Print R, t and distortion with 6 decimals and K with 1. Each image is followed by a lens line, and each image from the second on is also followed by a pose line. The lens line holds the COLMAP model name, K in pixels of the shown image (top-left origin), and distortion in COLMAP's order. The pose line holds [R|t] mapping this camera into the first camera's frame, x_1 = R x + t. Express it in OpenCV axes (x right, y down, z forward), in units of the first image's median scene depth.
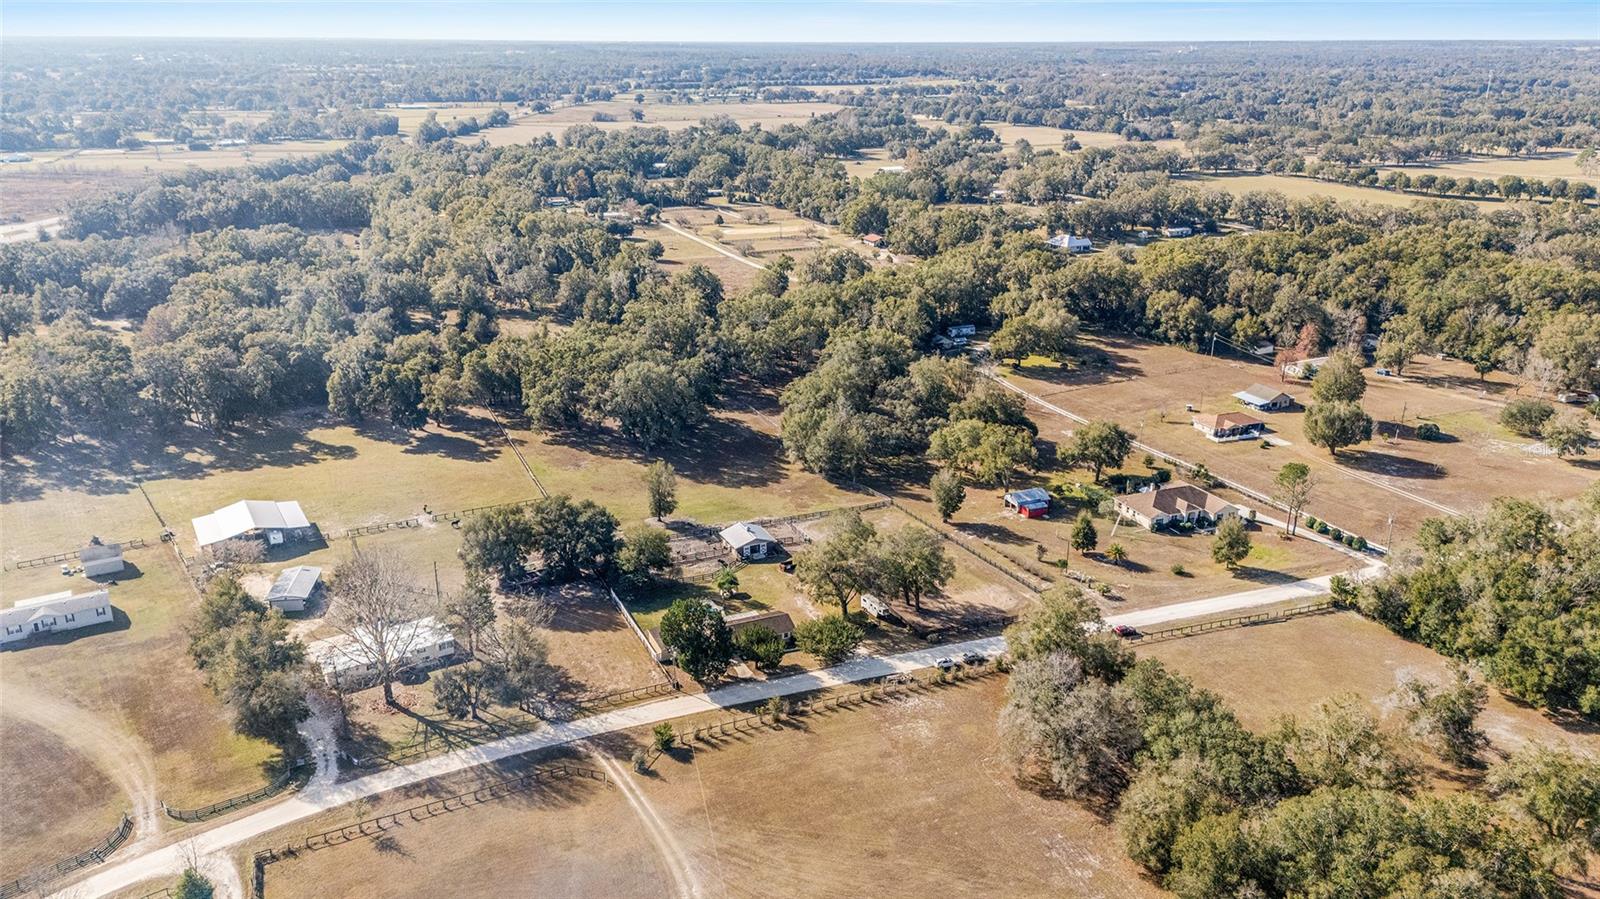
lens RADIAL K [[1187.1, 0, 791.0], [0, 1187.1, 443.9], [0, 0, 1]] dist [0.089917, -0.102538]
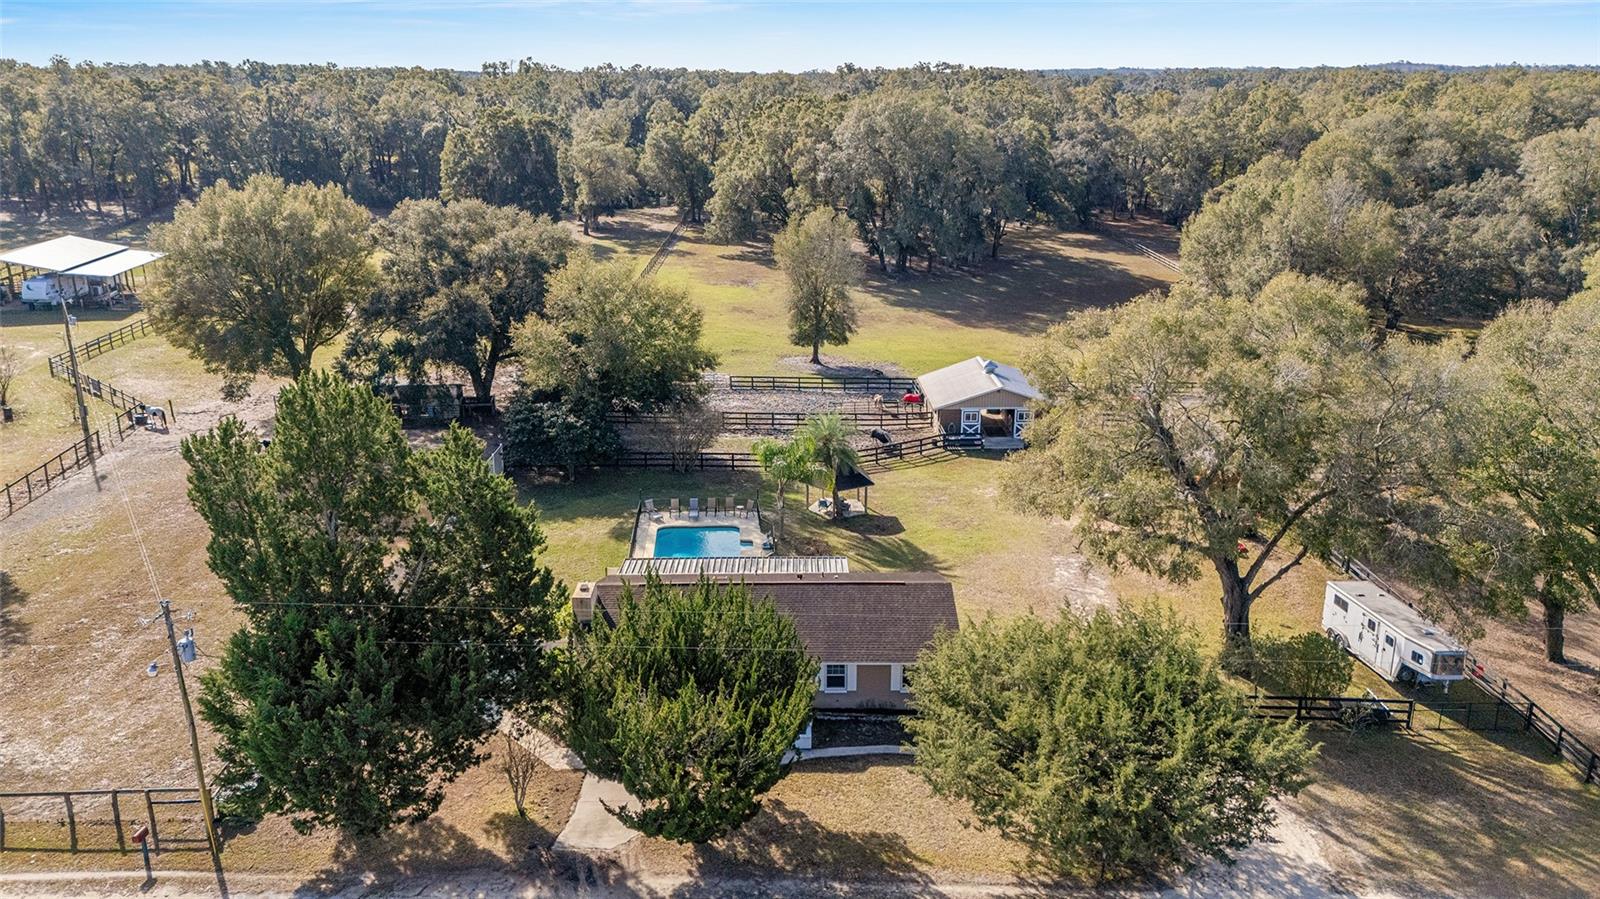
lens RADIAL K [[1187.1, 0, 791.0], [0, 1187.1, 443.9], [0, 0, 1]] dist [0.089917, -0.102538]
pose [[0.919547, 0.116437, -0.375333, 0.033649], [-0.126696, 0.991938, -0.002677, 0.080985], [0.371996, 0.050015, 0.926886, 0.522122]]
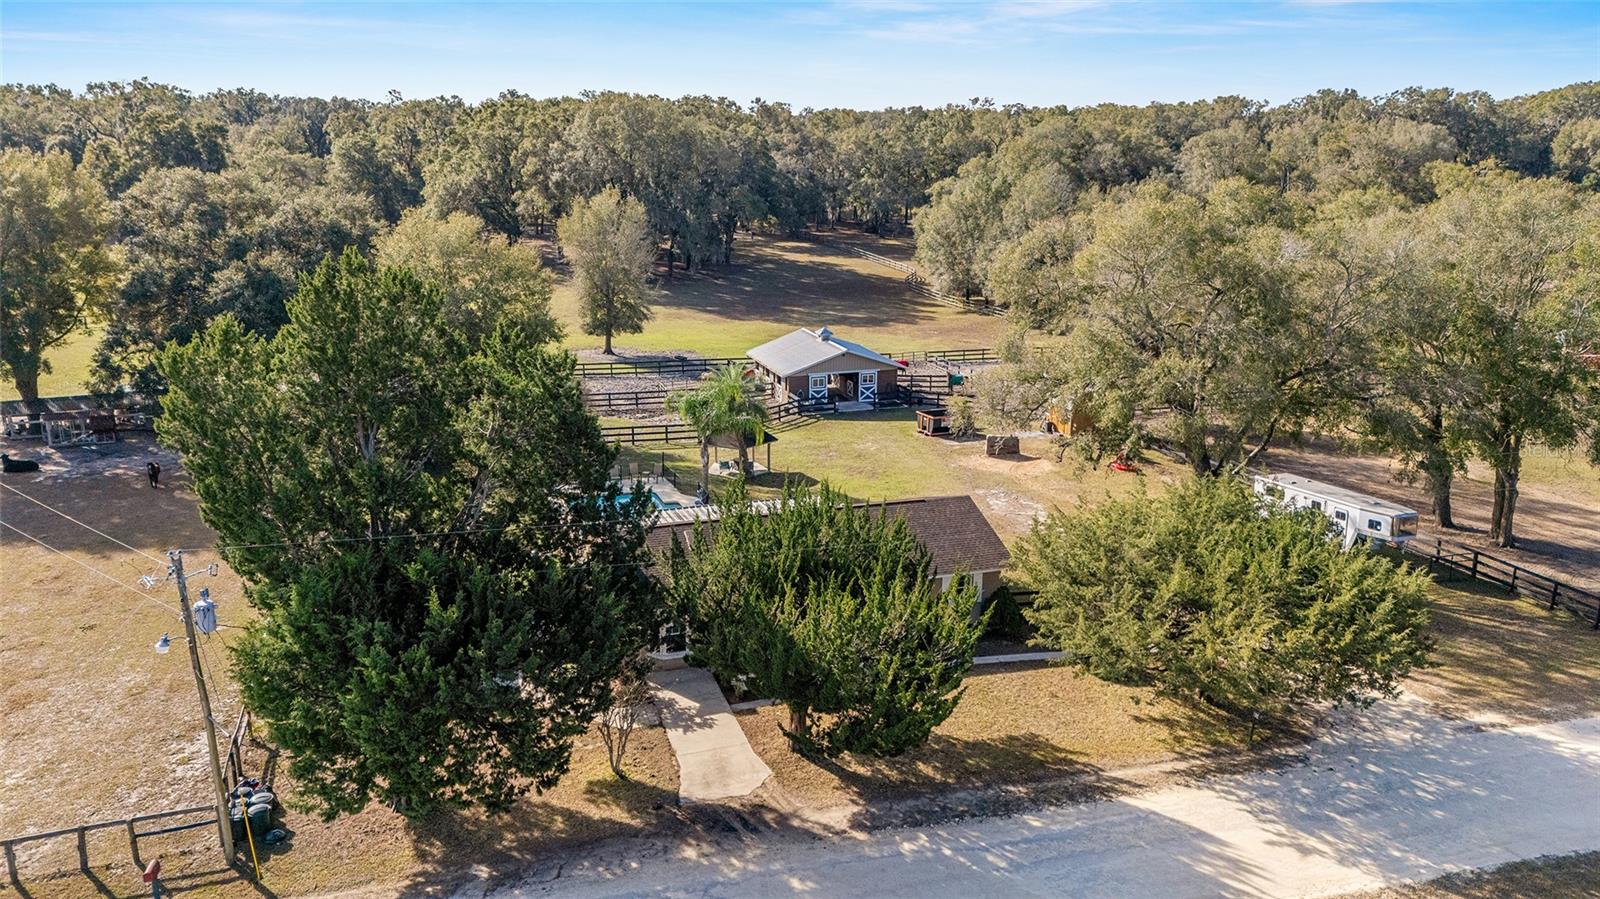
lens RADIAL K [[1174.2, 0, 793.4], [0, 1174.2, 452.3], [0, 0, 1]] dist [0.093521, -0.115489]
pose [[0.994847, 0.032364, -0.096087, -0.009463], [-0.037595, 0.997879, -0.053144, 0.098458], [0.094163, 0.056482, 0.993953, 0.525532]]
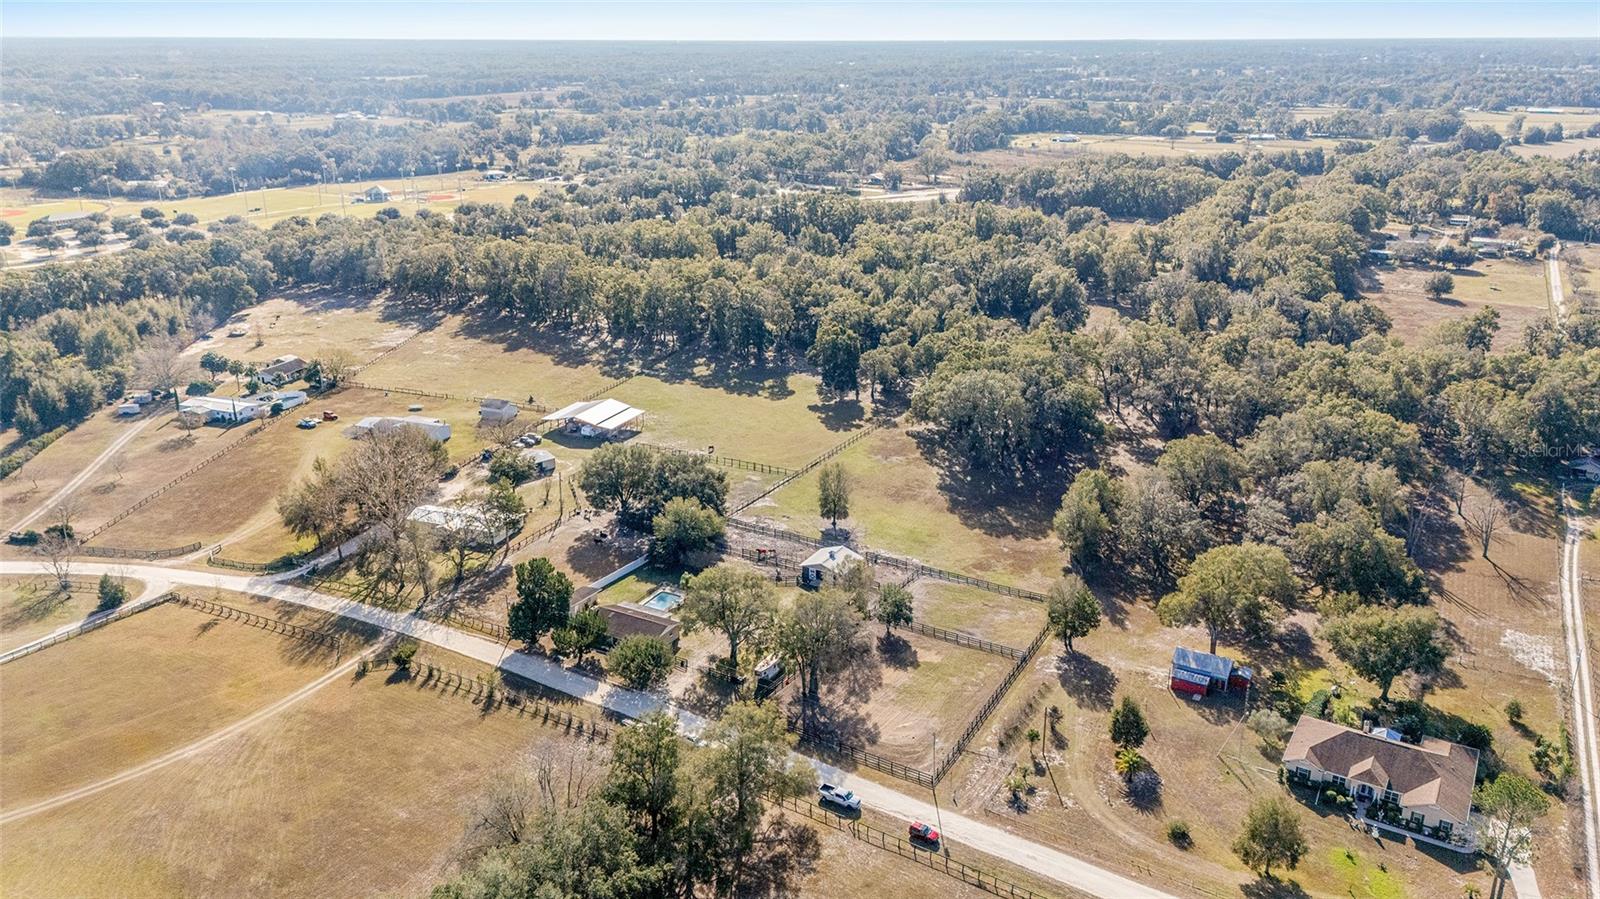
lens RADIAL K [[1174.2, 0, 793.4], [0, 1174.2, 452.3], [0, 0, 1]] dist [0.093521, -0.115489]
pose [[0.592264, 0.266059, -0.760550, 0.477489], [-0.259579, 0.956589, 0.132496, -0.088752], [0.762785, 0.118950, 0.635617, 0.319211]]
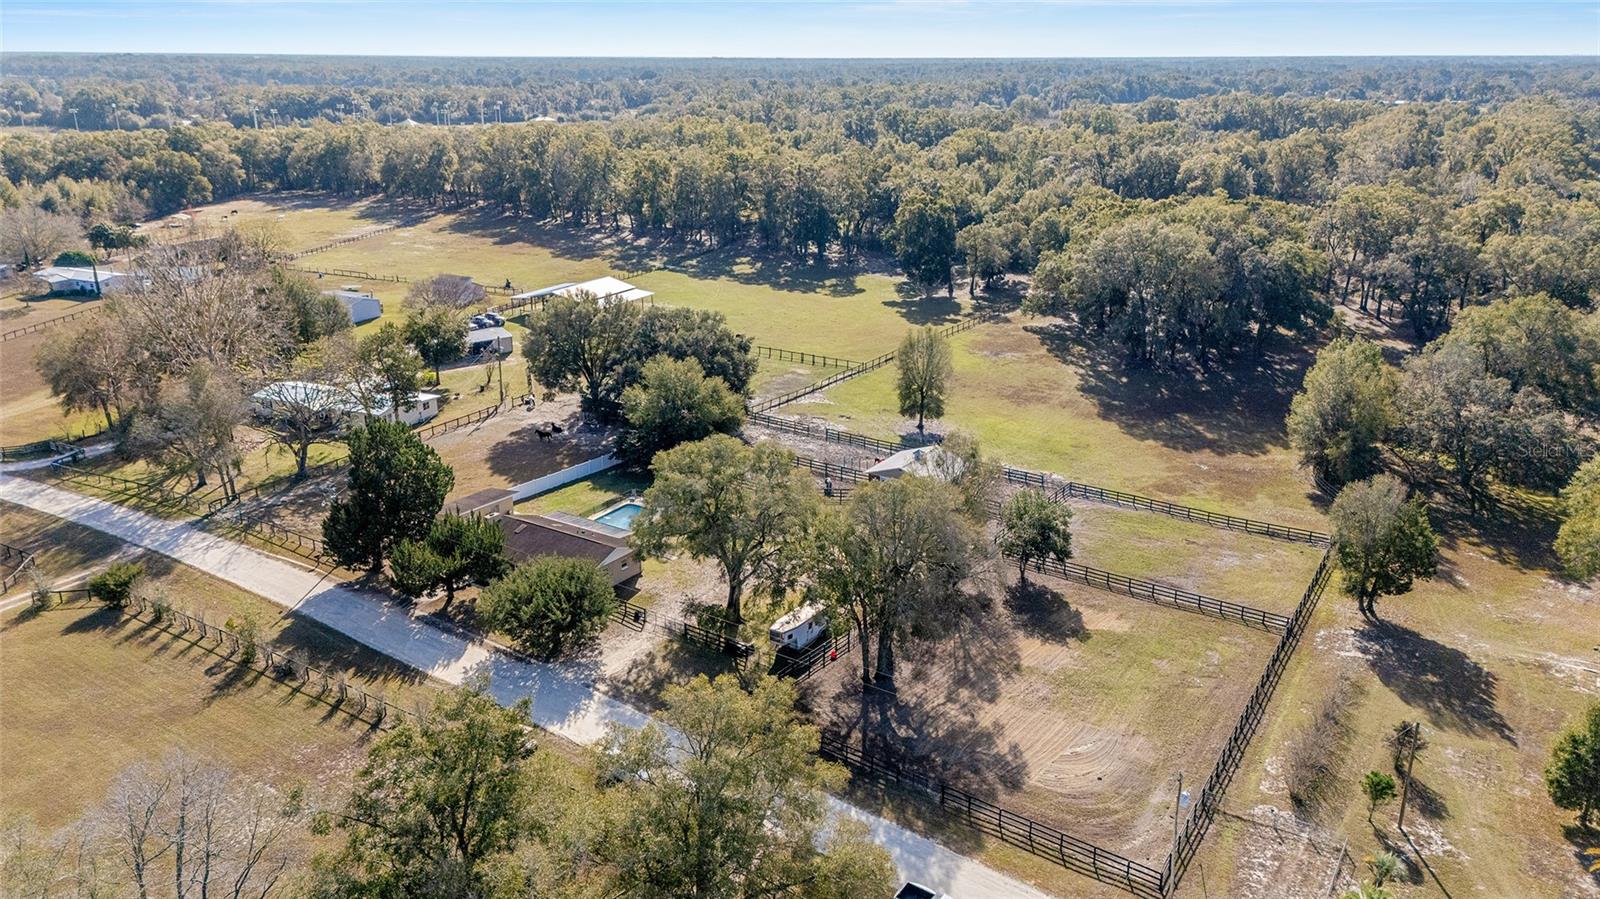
lens RADIAL K [[1170.2, 0, 796.0], [0, 1170.2, 449.8], [0, 0, 1]] dist [0.057842, -0.045925]
pose [[0.540172, 0.269036, -0.797392, 0.279428], [-0.274280, 0.952067, 0.135419, 0.010955], [0.795603, 0.145559, 0.588071, 0.511707]]
